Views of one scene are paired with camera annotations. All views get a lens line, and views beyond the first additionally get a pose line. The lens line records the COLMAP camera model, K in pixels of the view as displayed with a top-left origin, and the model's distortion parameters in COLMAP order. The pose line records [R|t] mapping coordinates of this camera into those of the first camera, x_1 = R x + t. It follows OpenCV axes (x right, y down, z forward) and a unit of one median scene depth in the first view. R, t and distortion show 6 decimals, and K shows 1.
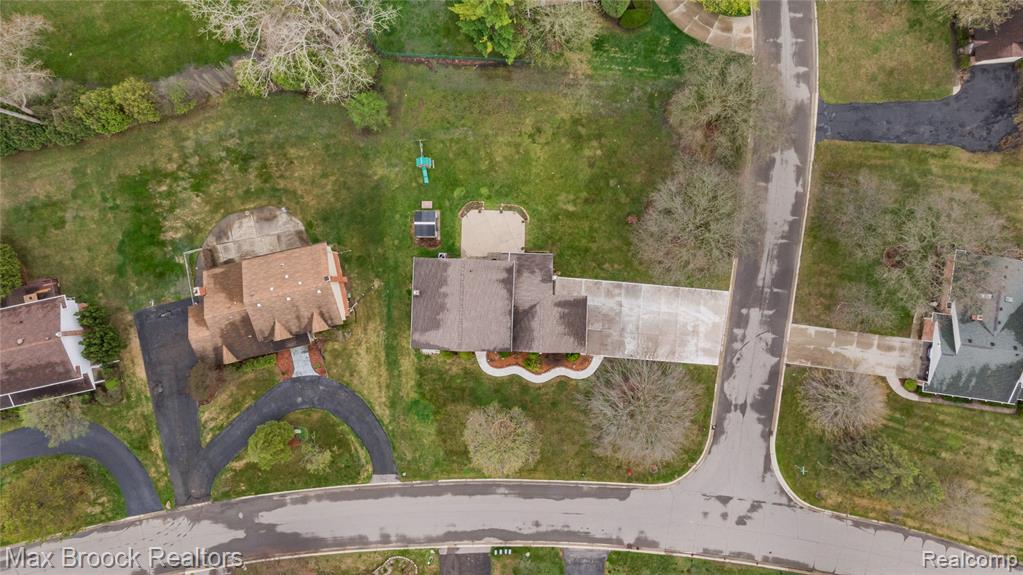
lens RADIAL K [[717.2, 0, 515.0], [0, 717.2, 288.1], [0, 0, 1]] dist [-0.030202, 0.017545]
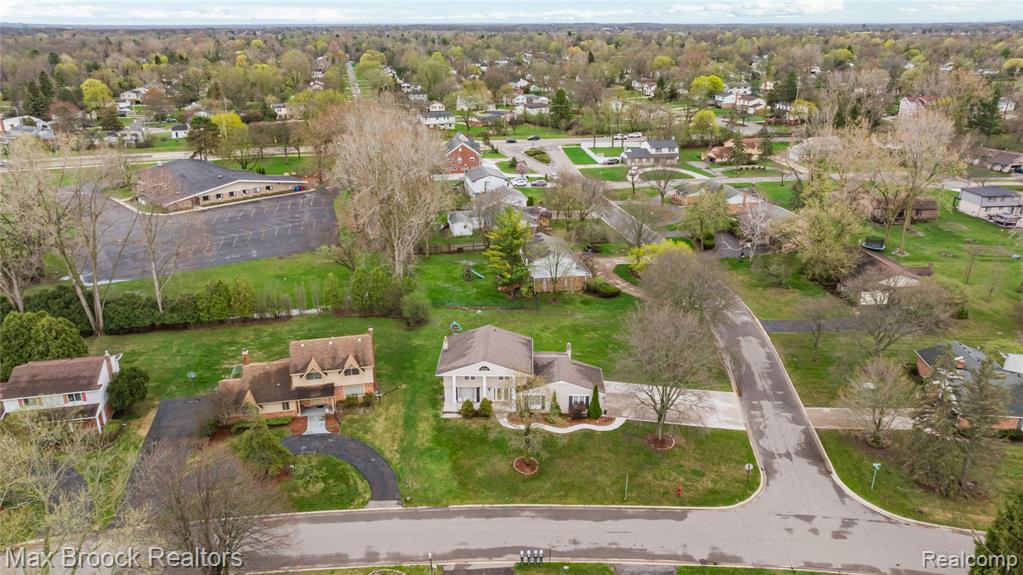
lens RADIAL K [[717.2, 0, 509.7], [0, 717.2, 286.0], [0, 0, 1]] dist [-0.030202, 0.017545]
pose [[0.999921, 0.001219, 0.012523, -0.048395], [0.011215, 0.364777, -0.931028, 0.938287], [-0.005703, 0.931094, 0.364734, 0.469227]]
